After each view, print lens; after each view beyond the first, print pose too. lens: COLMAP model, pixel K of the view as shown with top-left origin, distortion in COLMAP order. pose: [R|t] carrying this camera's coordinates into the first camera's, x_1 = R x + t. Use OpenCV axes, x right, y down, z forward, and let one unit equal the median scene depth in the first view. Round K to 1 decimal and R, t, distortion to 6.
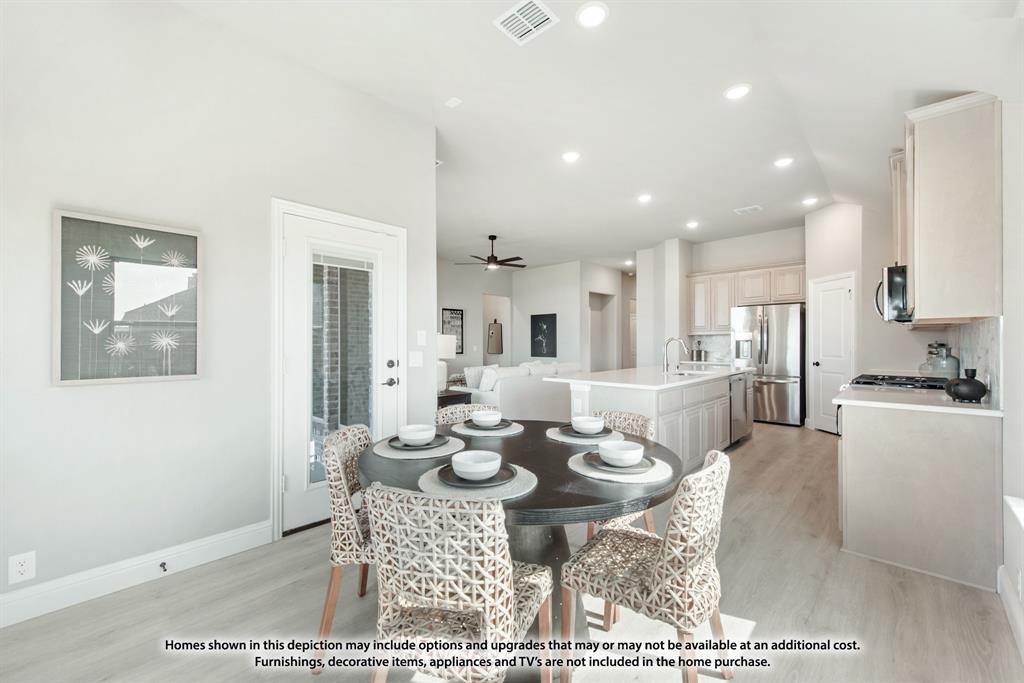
lens RADIAL K [[397.5, 0, 508.4], [0, 397.5, 345.5], [0, 0, 1]] dist [-0.001445, -0.002662]
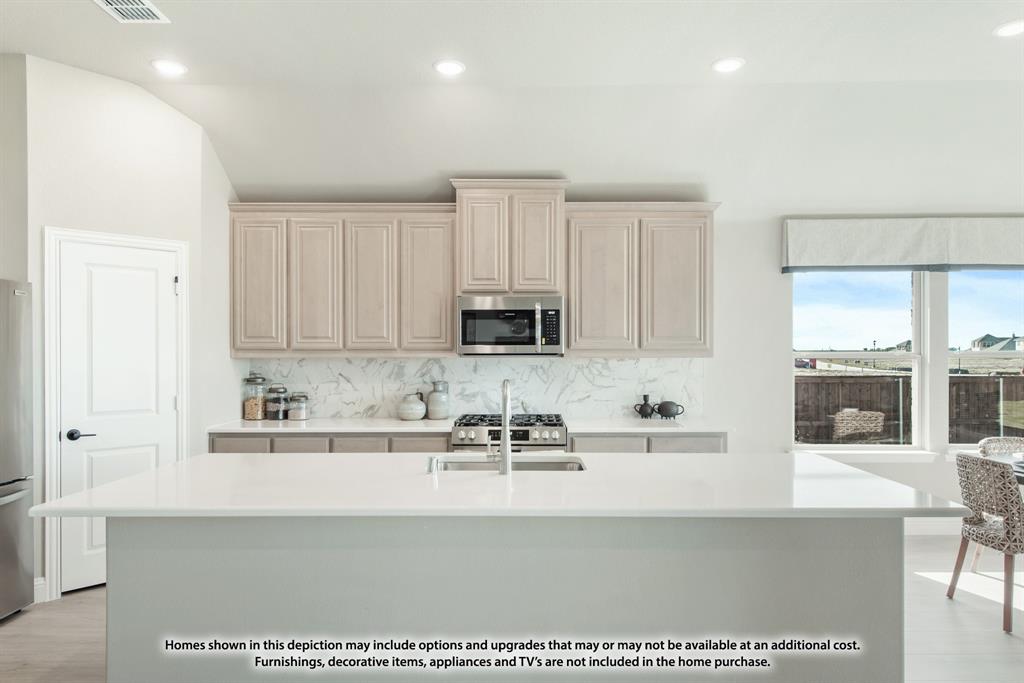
lens RADIAL K [[627.3, 0, 516.7], [0, 627.3, 350.6], [0, 0, 1]] dist [0.005487, -0.005561]
pose [[-0.691463, 0.004877, 0.722395, -0.016025], [0.009701, 0.999950, 0.002535, -0.031885], [-0.722347, 0.008760, -0.691476, 0.905153]]
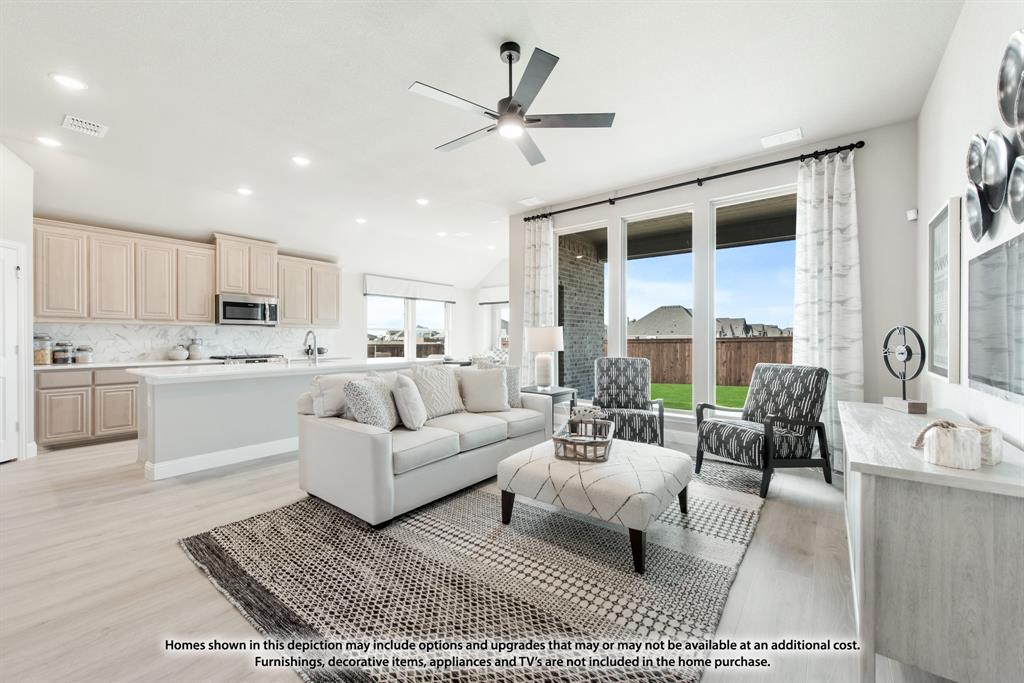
lens RADIAL K [[397.5, 0, 517.4], [0, 397.5, 341.2], [0, 0, 1]] dist [-0.001445, -0.002662]
pose [[-0.990503, 0.003747, -0.137440, 0.006997], [0.000975, 0.999795, 0.020229, -0.007238], [0.137487, 0.019903, -0.990304, 1.378696]]
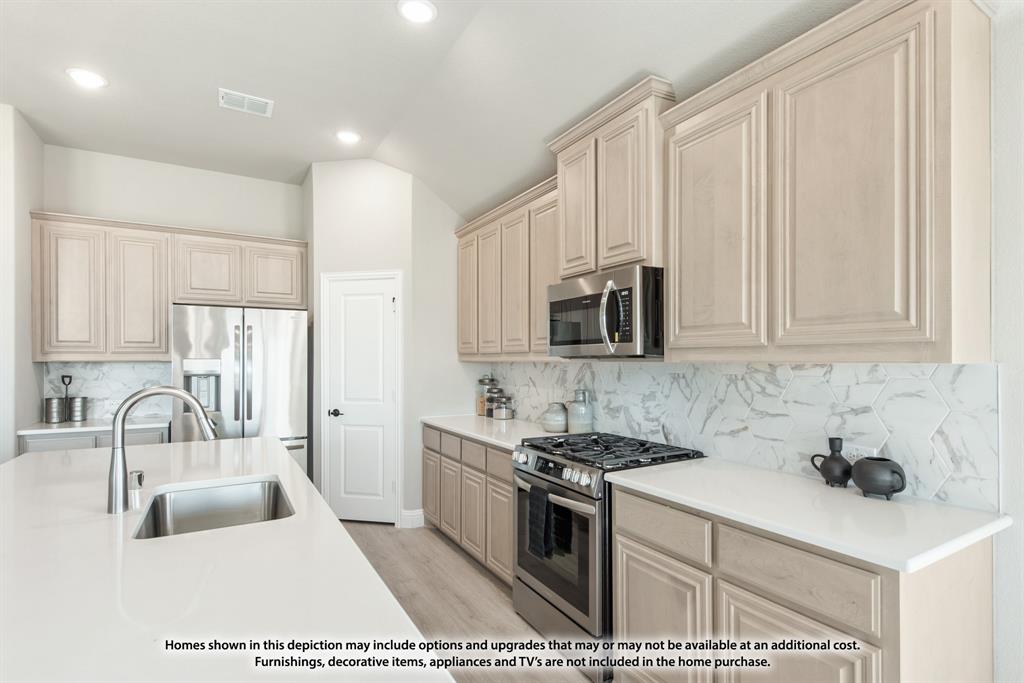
lens RADIAL K [[496.4, 0, 545.7], [0, 496.4, 358.5], [0, 0, 1]] dist [0.004461, -0.001904]
pose [[0.222679, 0.007557, 0.974862, 0.085502], [0.007715, 0.999925, -0.009514, -0.022093], [-0.974861, 0.009640, 0.222604, 0.416684]]
